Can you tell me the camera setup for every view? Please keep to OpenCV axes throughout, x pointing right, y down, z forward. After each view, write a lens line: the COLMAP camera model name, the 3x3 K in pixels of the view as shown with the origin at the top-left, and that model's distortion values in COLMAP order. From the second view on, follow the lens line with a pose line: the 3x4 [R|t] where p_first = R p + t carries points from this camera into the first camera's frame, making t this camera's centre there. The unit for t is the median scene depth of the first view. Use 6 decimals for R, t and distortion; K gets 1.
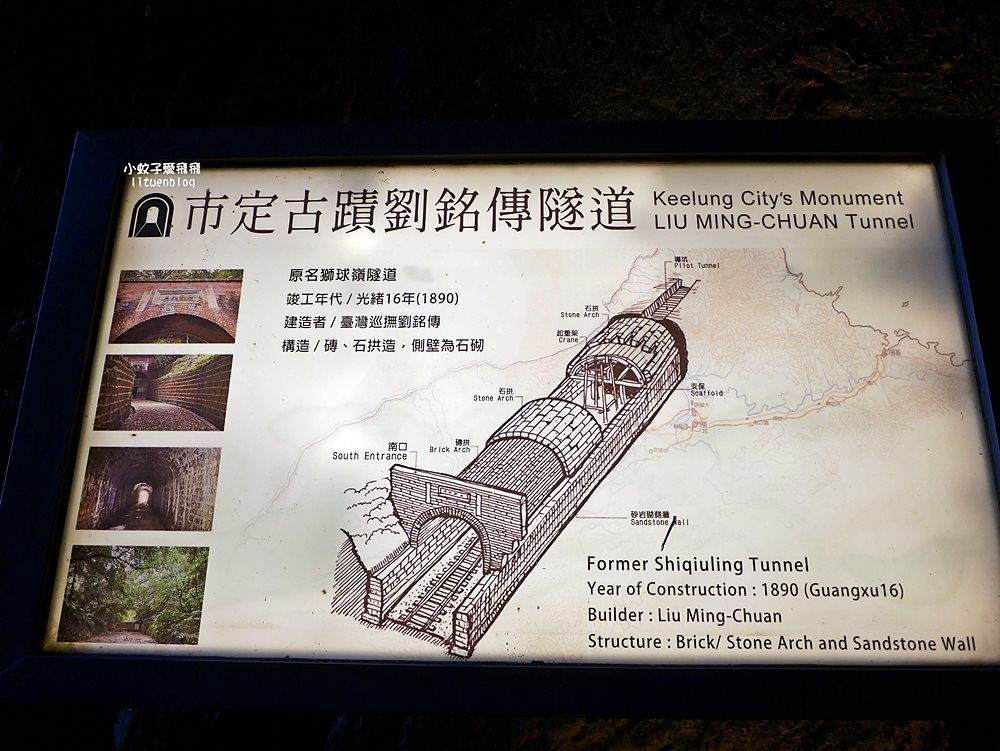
lens RADIAL K [[853.6, 0, 487.1], [0, 853.6, 367.9], [0, 0, 1]] dist [-0.045879, 0.017413]
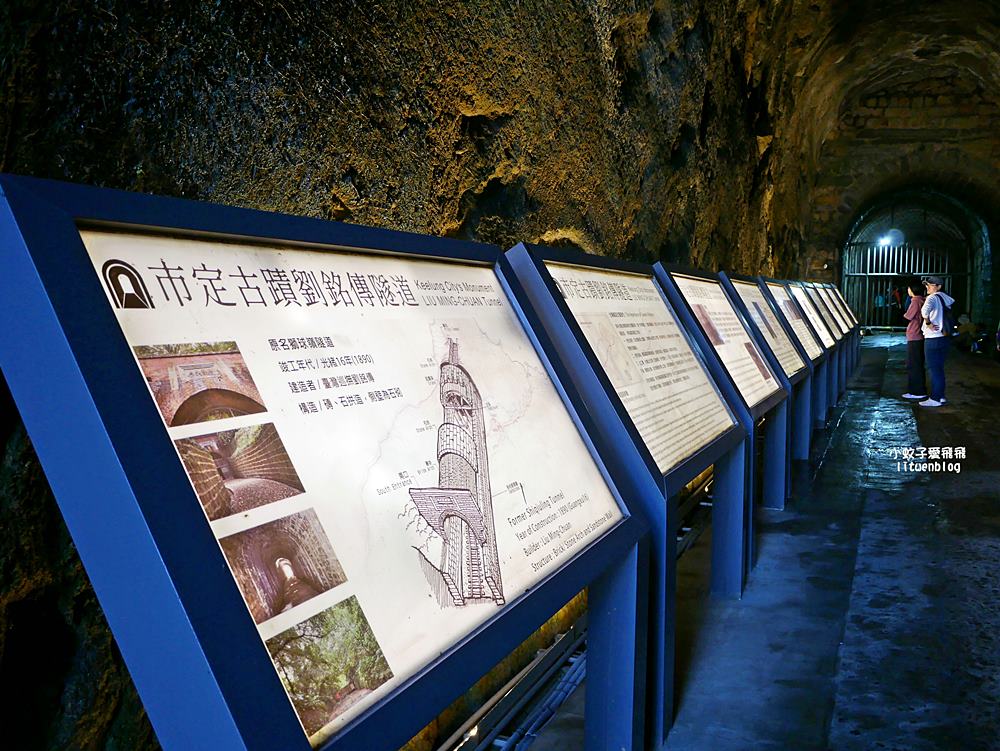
lens RADIAL K [[853.6, 0, 487.1], [0, 853.6, 367.9], [0, 0, 1]] dist [-0.045879, 0.017413]
pose [[0.397671, -0.056106, 0.915811, -1.107767], [0.166684, 0.985938, -0.011977, -0.024479], [-0.902260, 0.157414, 0.401431, 0.346824]]
